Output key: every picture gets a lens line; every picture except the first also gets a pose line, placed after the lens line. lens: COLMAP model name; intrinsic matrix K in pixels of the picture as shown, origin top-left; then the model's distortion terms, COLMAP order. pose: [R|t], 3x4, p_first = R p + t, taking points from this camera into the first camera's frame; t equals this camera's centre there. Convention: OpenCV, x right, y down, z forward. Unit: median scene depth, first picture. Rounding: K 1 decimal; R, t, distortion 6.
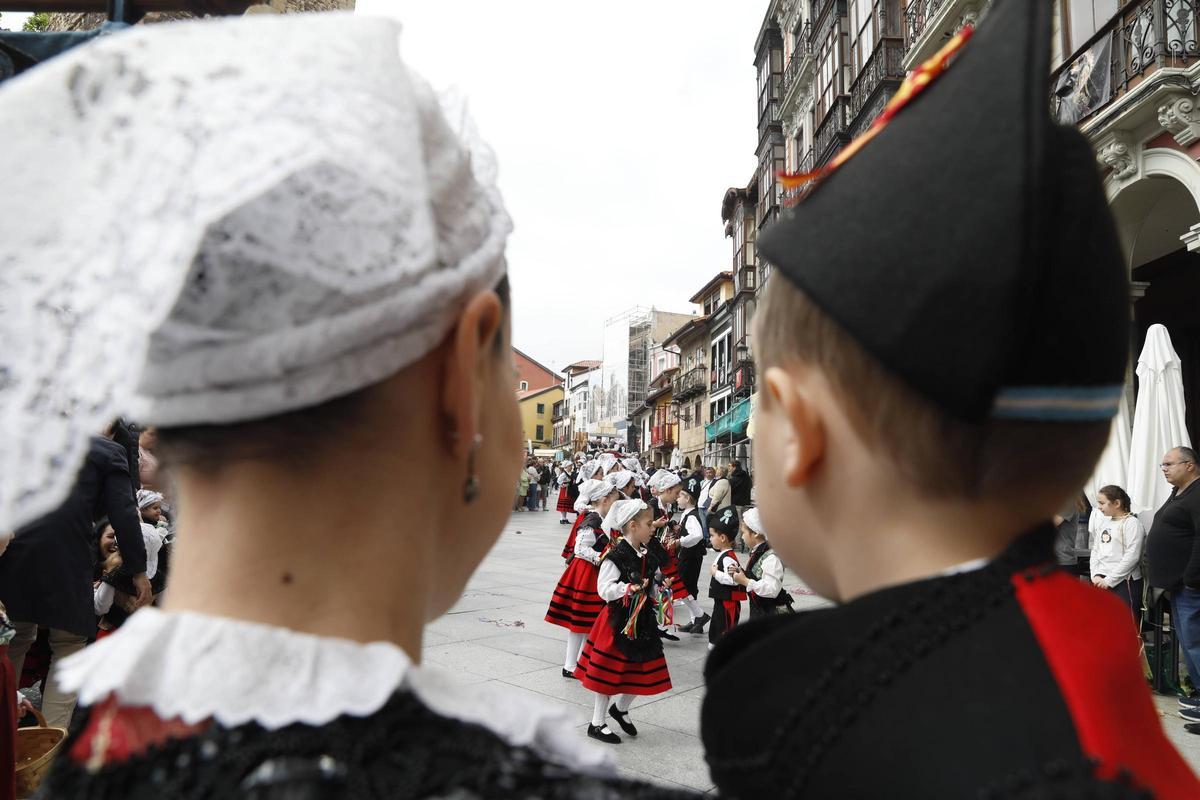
lens RADIAL K [[861.0, 0, 600.0], [0, 861.0, 400.0], [0, 0, 1]] dist [-0.108749, 0.107797]
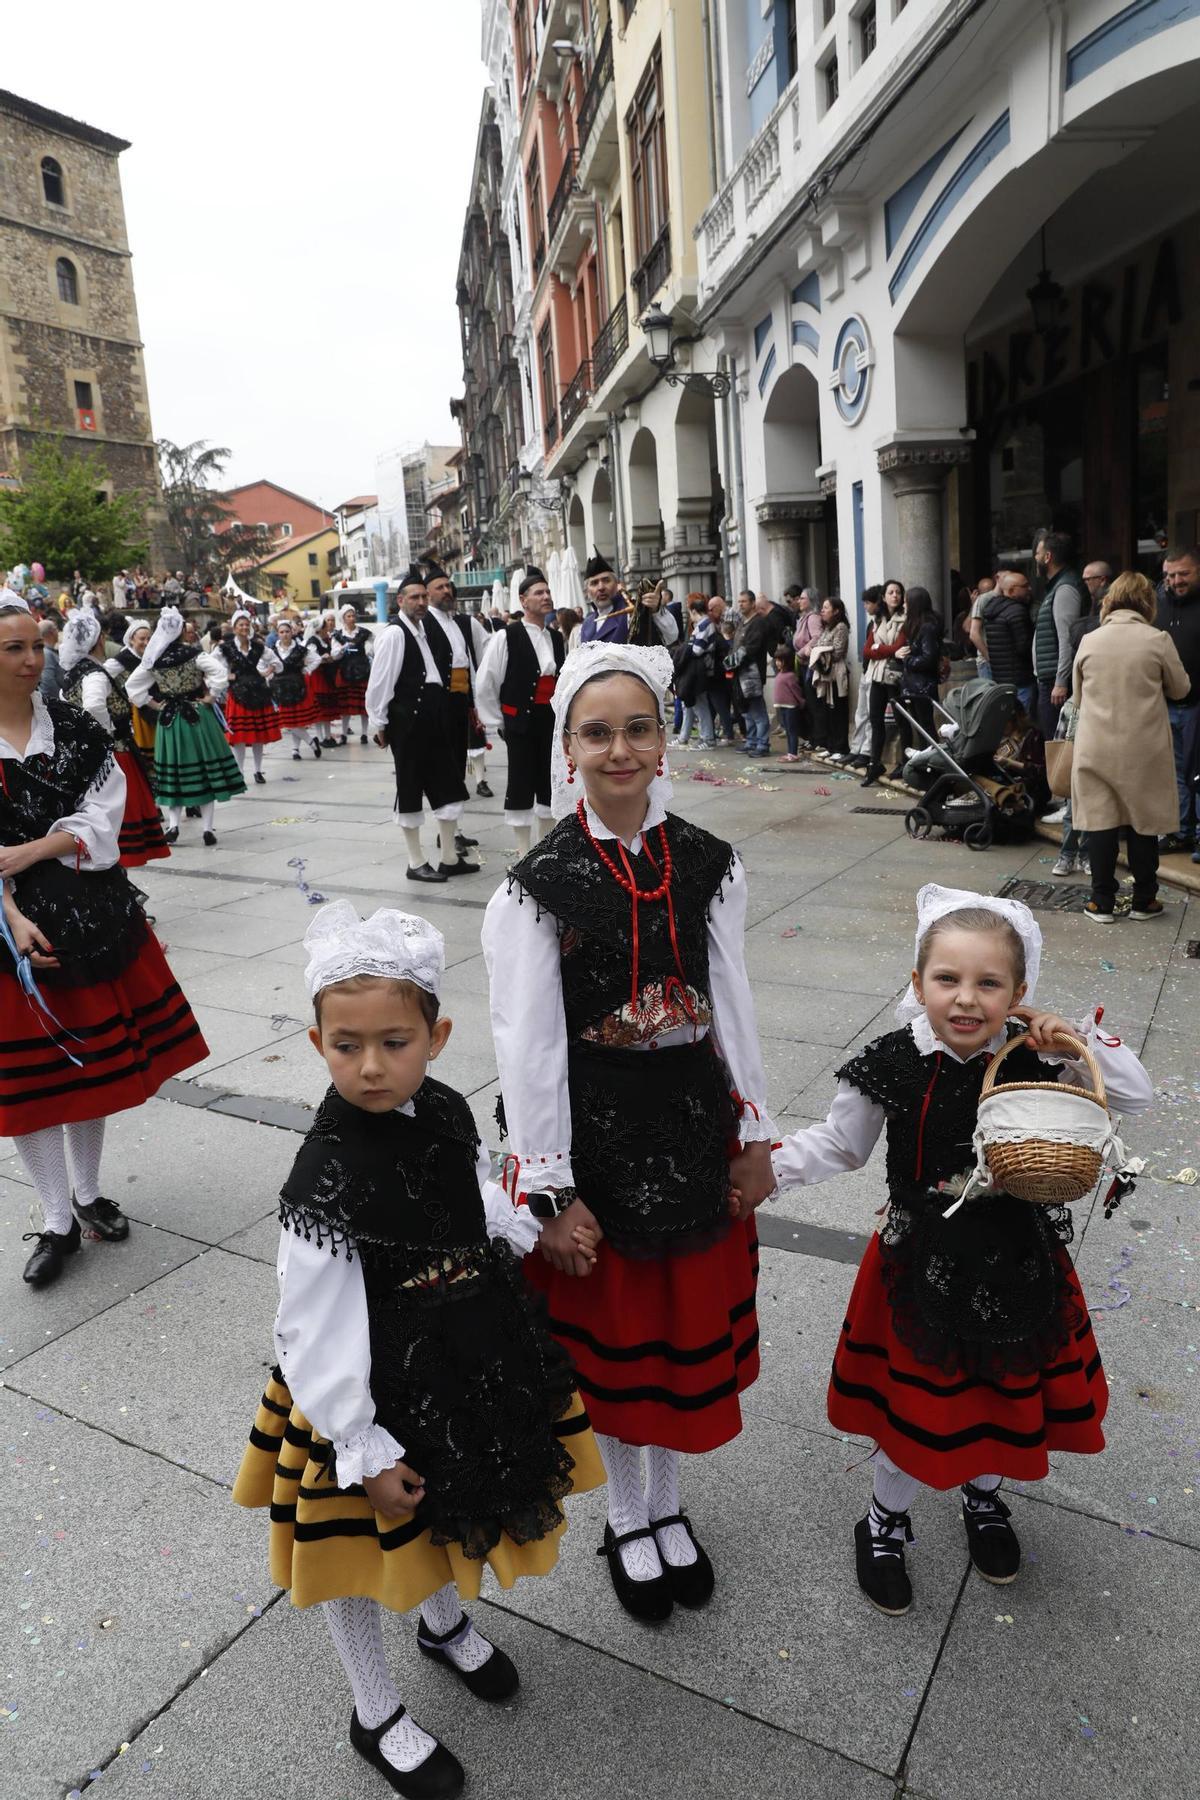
lens RADIAL K [[1291.6, 0, 600.0], [0, 1291.6, 900.0], [0, 0, 1]] dist [-0.108749, 0.107797]
pose [[0.985135, -0.121706, 0.121233, 0.032695], [0.080499, 0.950509, 0.300086, -0.057506], [-0.151756, -0.285866, 0.946177, -0.684417]]
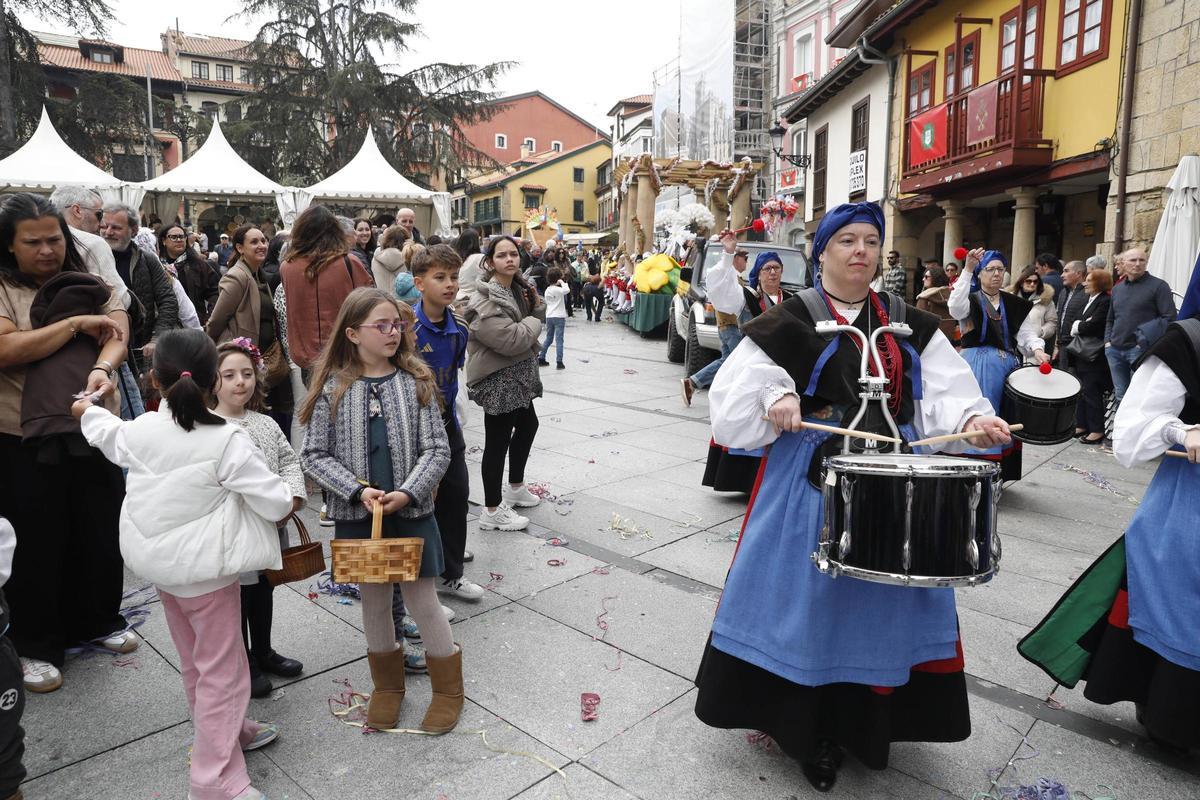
lens RADIAL K [[861.0, 0, 600.0], [0, 861.0, 400.0], [0, 0, 1]] dist [-0.108749, 0.107797]
pose [[0.997669, -0.015090, -0.066557, -0.023472], [0.030487, 0.971076, 0.236816, 0.054409], [0.061058, -0.238293, 0.969272, 0.719402]]
